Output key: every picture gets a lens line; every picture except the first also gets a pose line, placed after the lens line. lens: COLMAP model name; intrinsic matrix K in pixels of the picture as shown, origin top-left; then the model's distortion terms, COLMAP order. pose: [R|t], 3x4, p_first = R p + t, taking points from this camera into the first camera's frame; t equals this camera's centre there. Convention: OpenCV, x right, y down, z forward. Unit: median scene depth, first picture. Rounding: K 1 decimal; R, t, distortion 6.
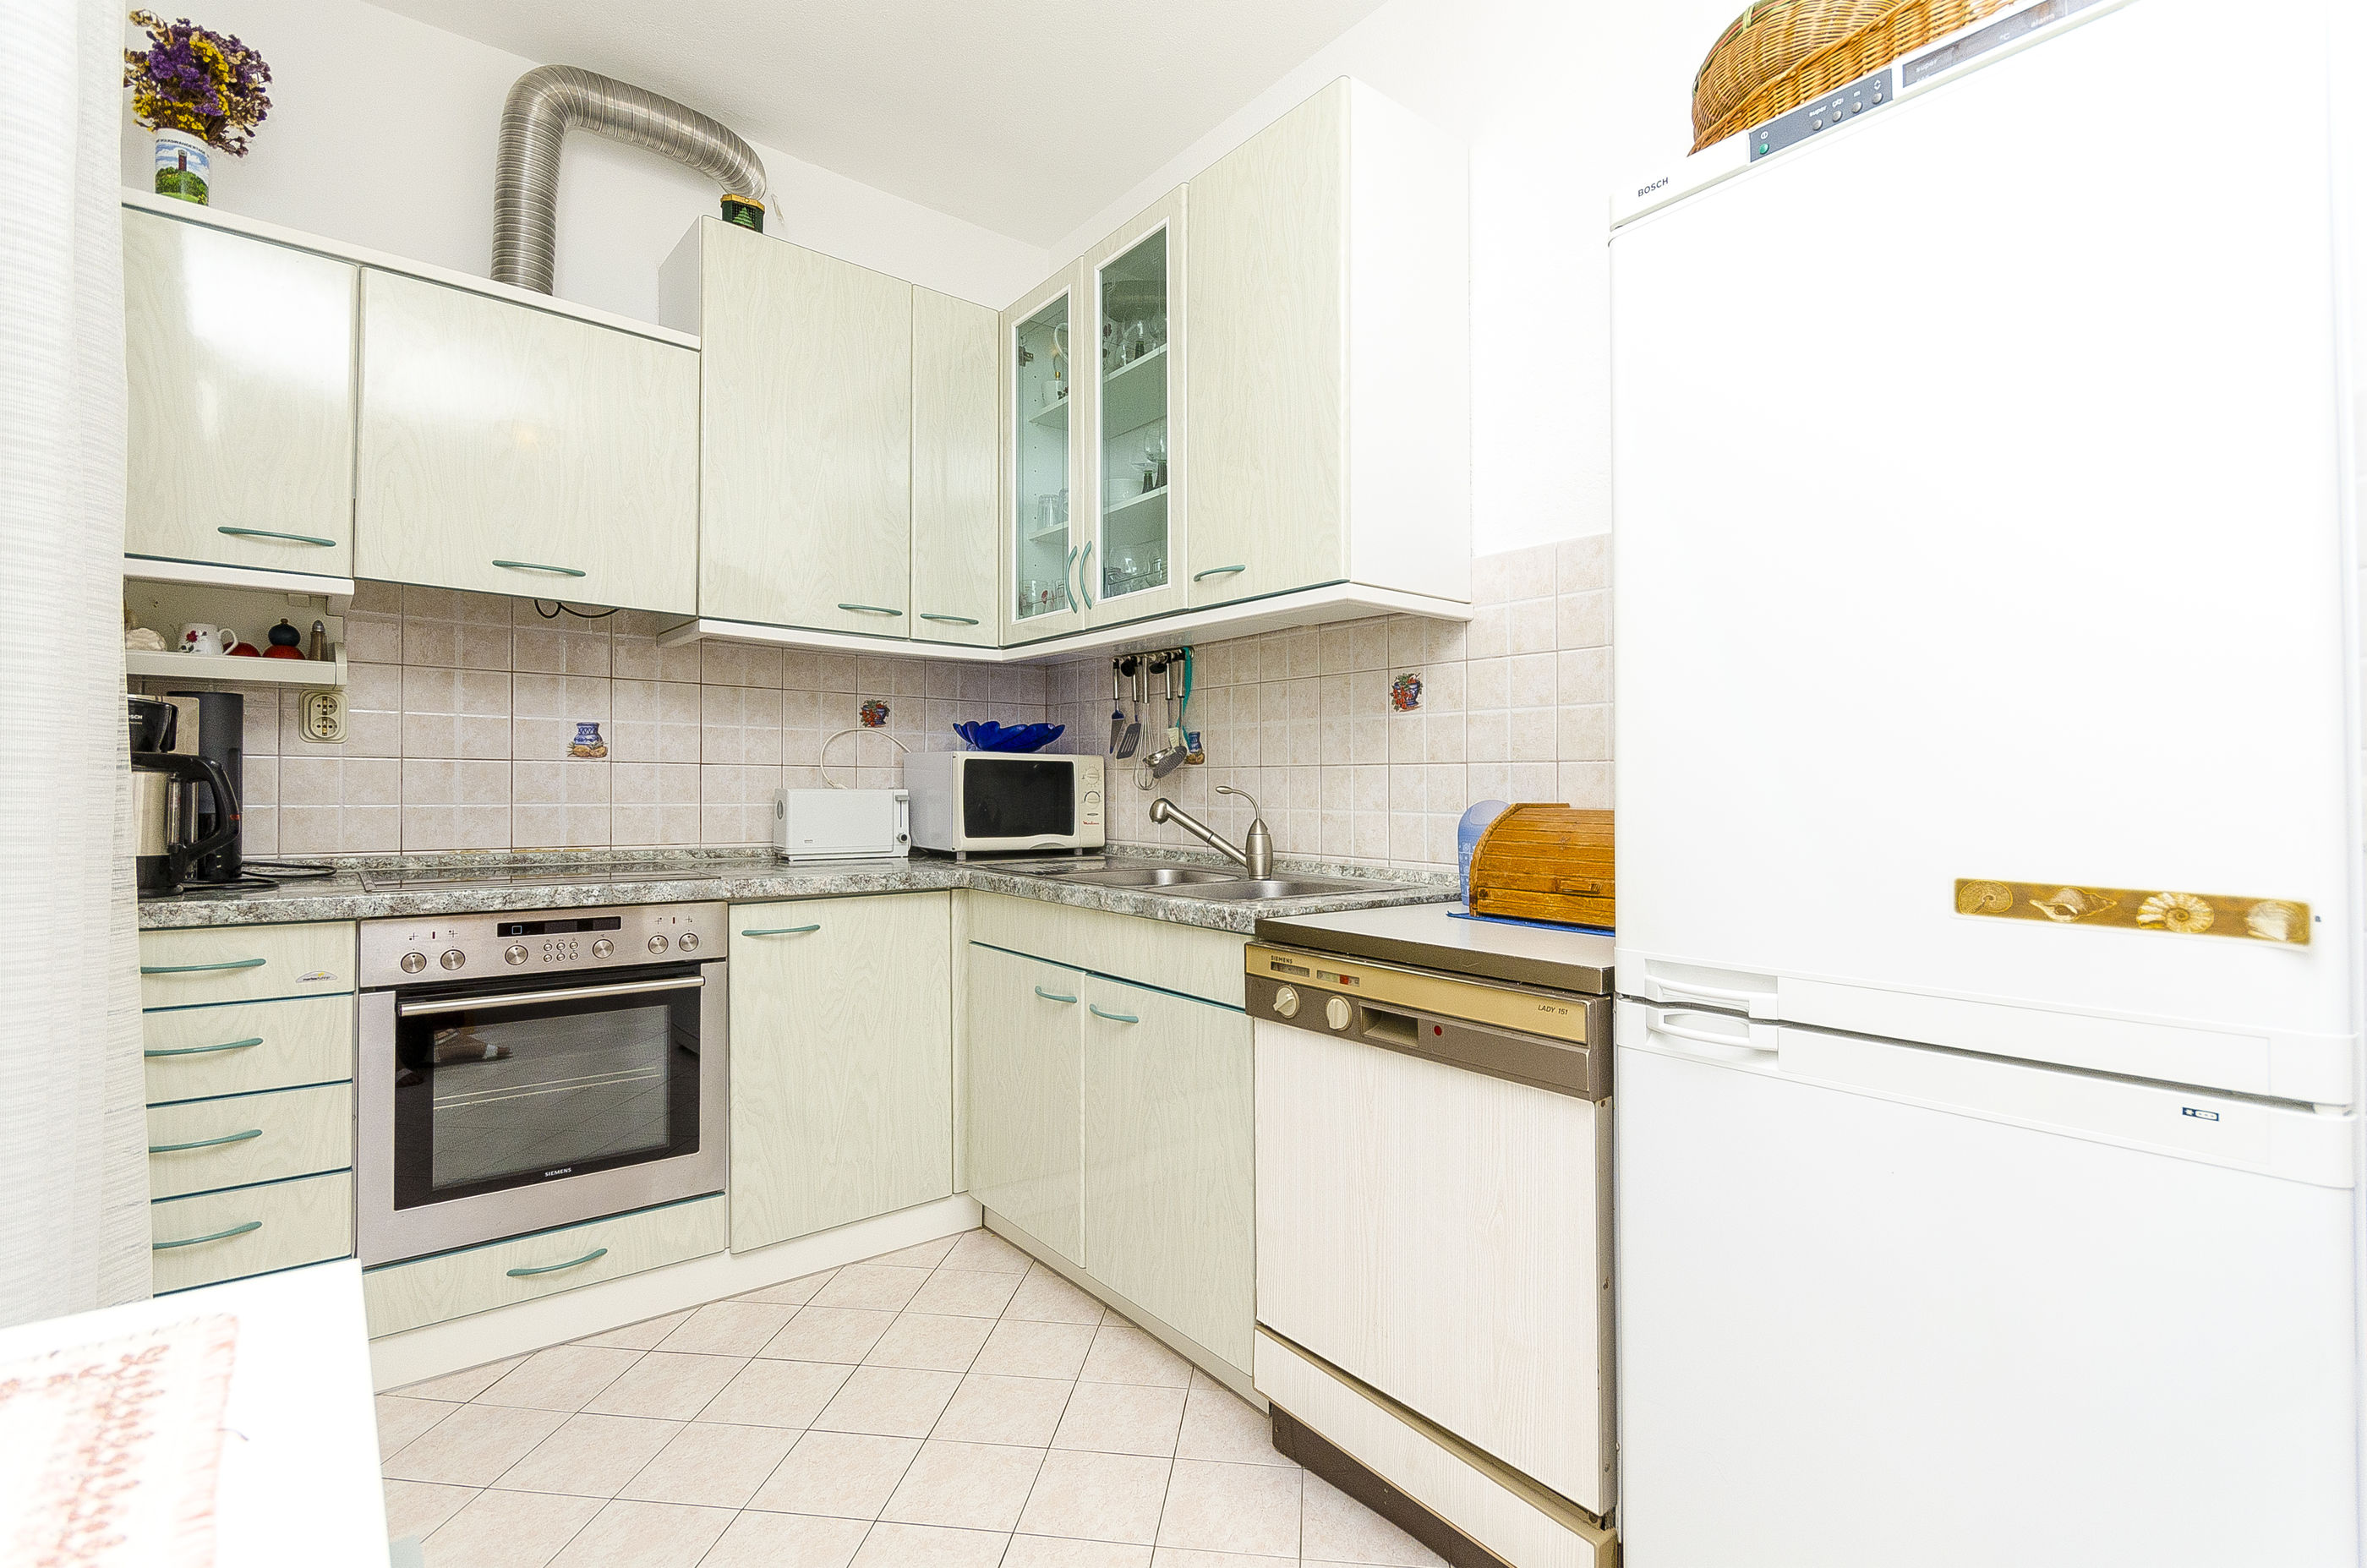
lens RADIAL K [[1079.1, 0, 1190.0], [0, 1079.1, 785.8], [0, 0, 1]] dist [-0.001692, -0.000598]
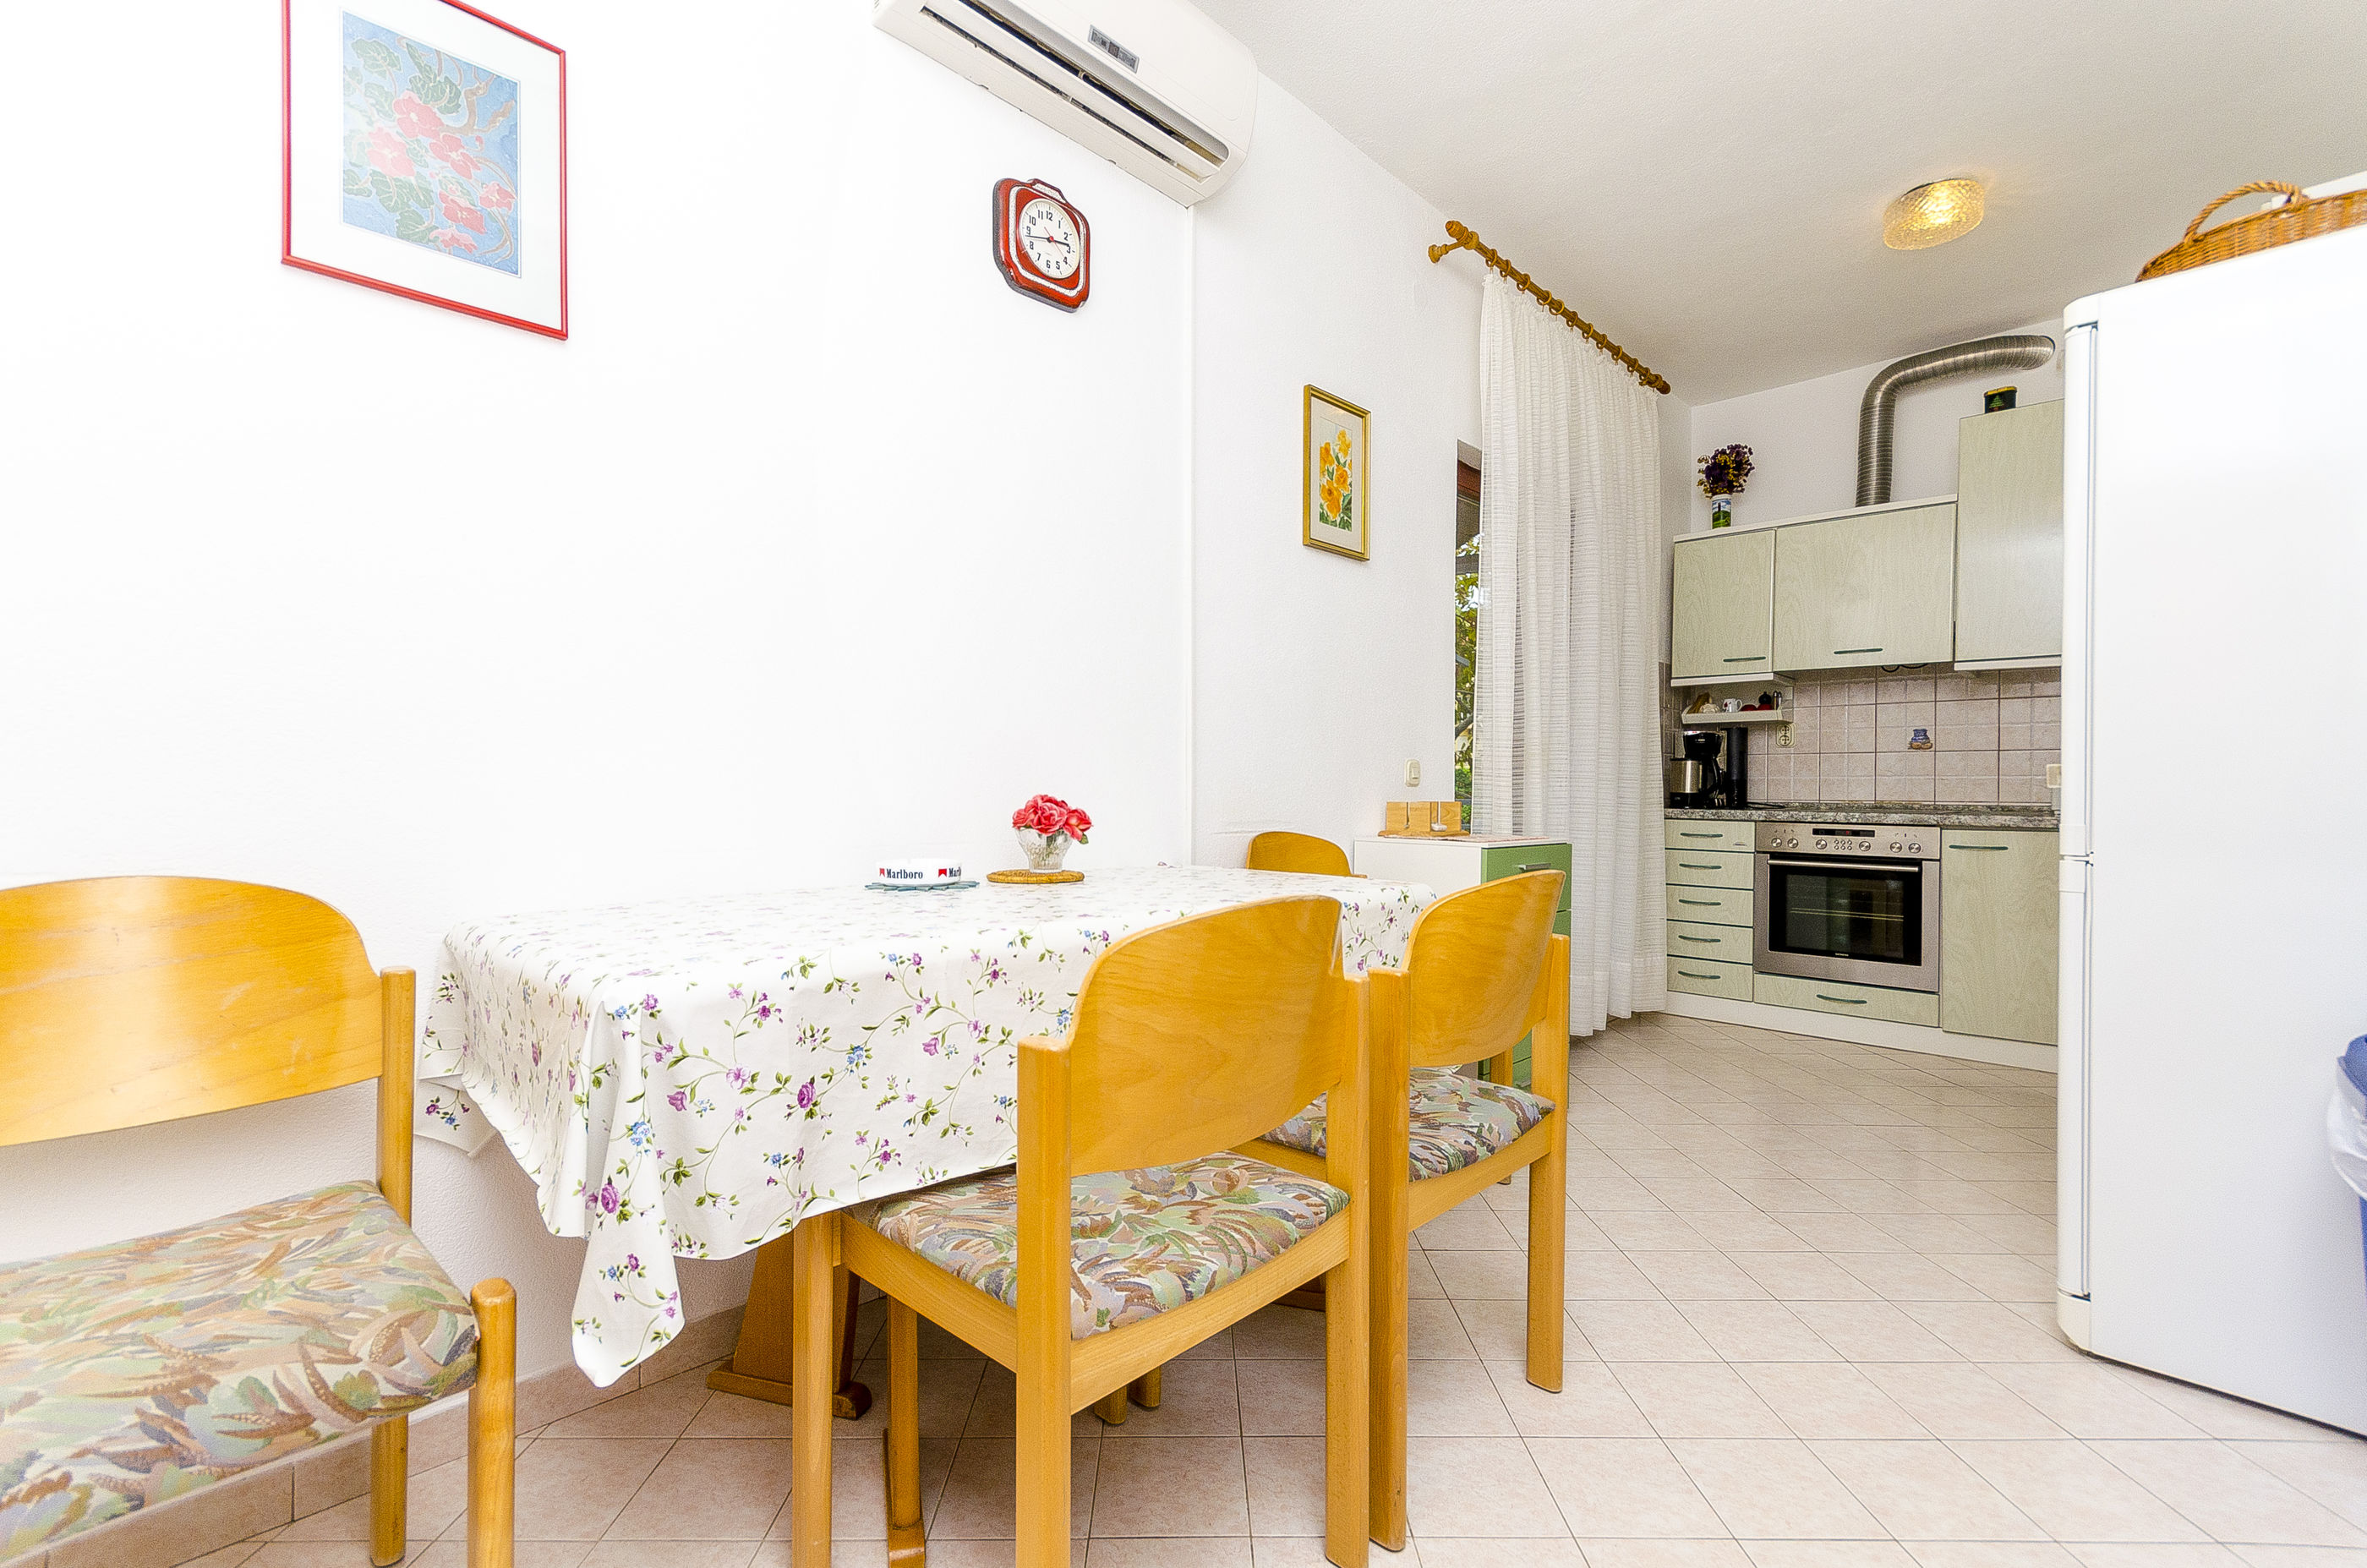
lens RADIAL K [[1034.3, 0, 1187.5], [0, 1034.3, 794.3], [0, 0, 1]] dist [0.004731, 0.002333]
pose [[0.123719, -0.003840, -0.992310, 1.095513], [-0.006971, 0.999964, -0.004739, 0.071031], [0.992293, 0.007504, 0.123688, -0.419123]]
